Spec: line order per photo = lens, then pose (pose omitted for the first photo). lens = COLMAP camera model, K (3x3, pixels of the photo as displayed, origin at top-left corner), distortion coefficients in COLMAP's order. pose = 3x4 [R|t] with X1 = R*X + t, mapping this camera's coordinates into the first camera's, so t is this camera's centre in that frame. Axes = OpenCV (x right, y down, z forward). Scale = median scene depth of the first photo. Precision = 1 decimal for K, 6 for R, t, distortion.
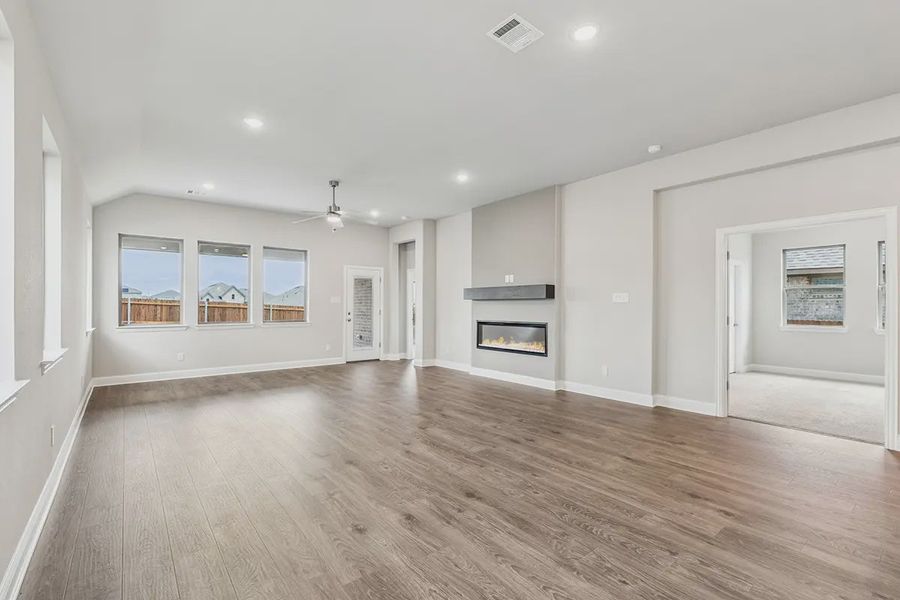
lens RADIAL K [[407.0, 0, 450.2], [0, 407.0, 305.4], [0, 0, 1]] dist [0.008411, -0.002615]
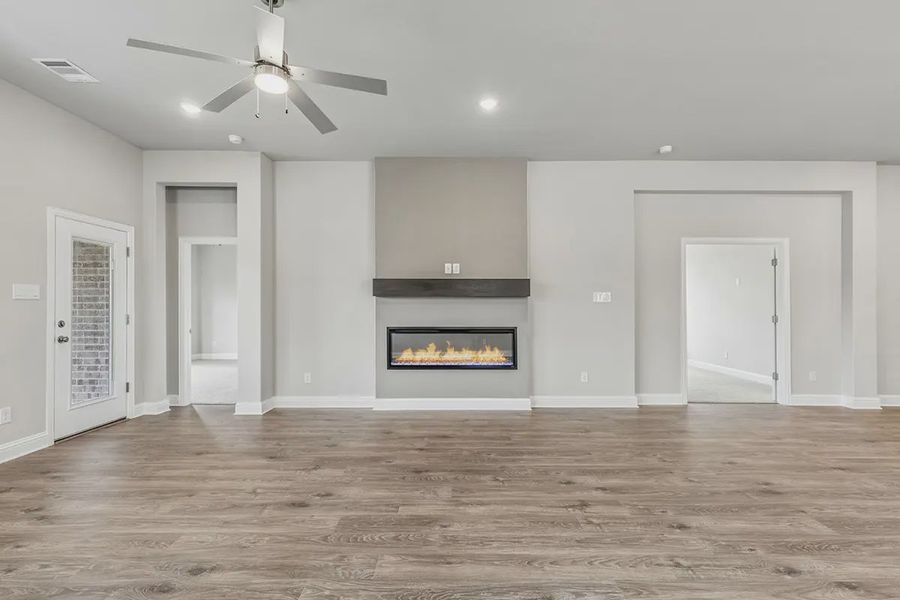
lens RADIAL K [[407.0, 0, 450.6], [0, 407.0, 308.1], [0, 0, 1]] dist [0.008411, -0.002615]
pose [[0.626359, -0.005714, 0.779514, -0.430969], [-0.001387, 0.999963, 0.008445, -0.001138], [-0.779533, -0.006371, 0.626328, 0.554141]]
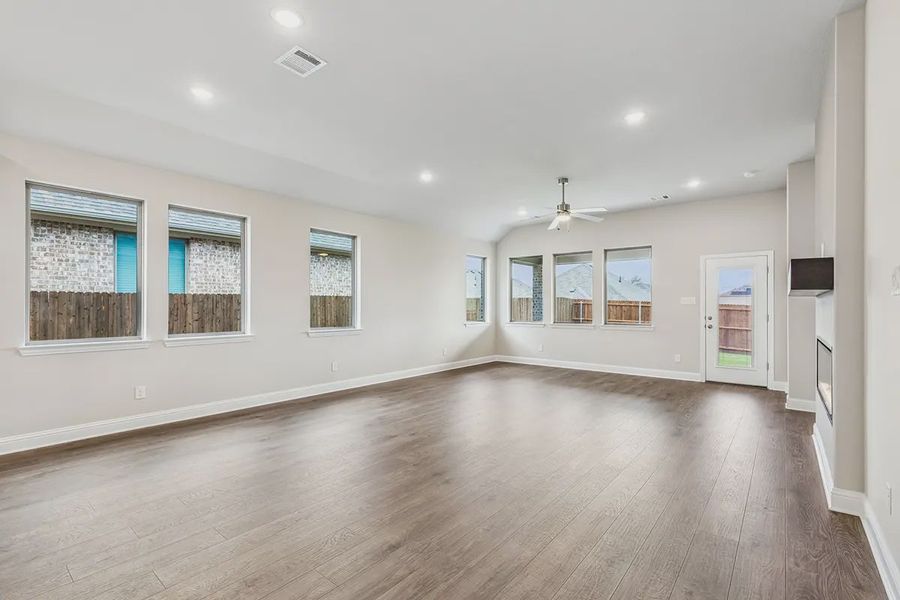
lens RADIAL K [[407.0, 0, 443.3], [0, 407.0, 306.5], [0, 0, 1]] dist [0.008411, -0.002615]
pose [[0.198030, -0.003587, -0.980189, 0.535635], [0.000408, 0.999994, -0.003577, 0.001094], [0.980196, 0.000309, 0.198031, 0.472909]]
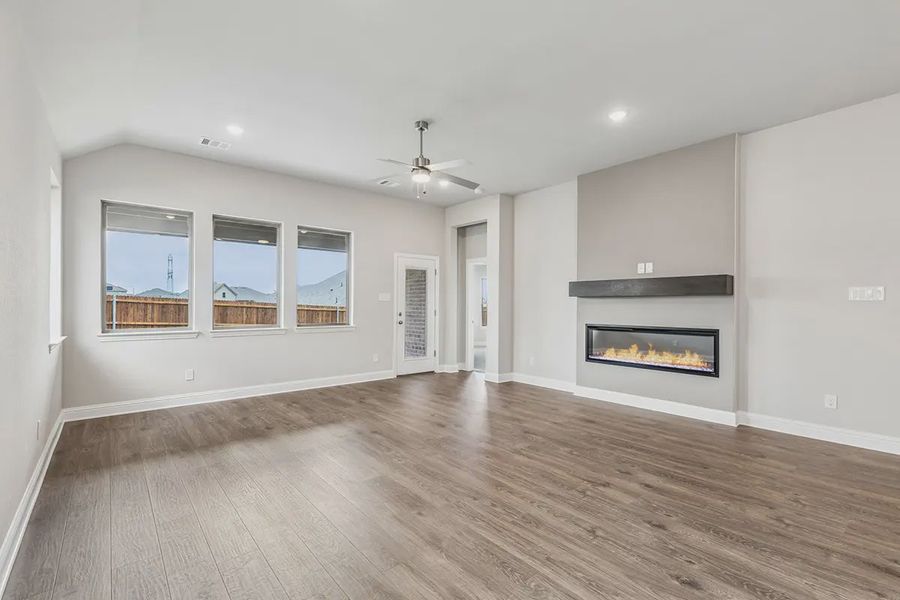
lens RADIAL K [[407.0, 0, 449.6], [0, 407.0, 306.2], [0, 0, 1]] dist [0.008411, -0.002615]
pose [[0.999758, 0.002032, 0.021918, -0.224807], [-0.002130, 0.999988, 0.004417, 0.000383], [-0.021908, -0.004462, 0.999750, 0.279405]]
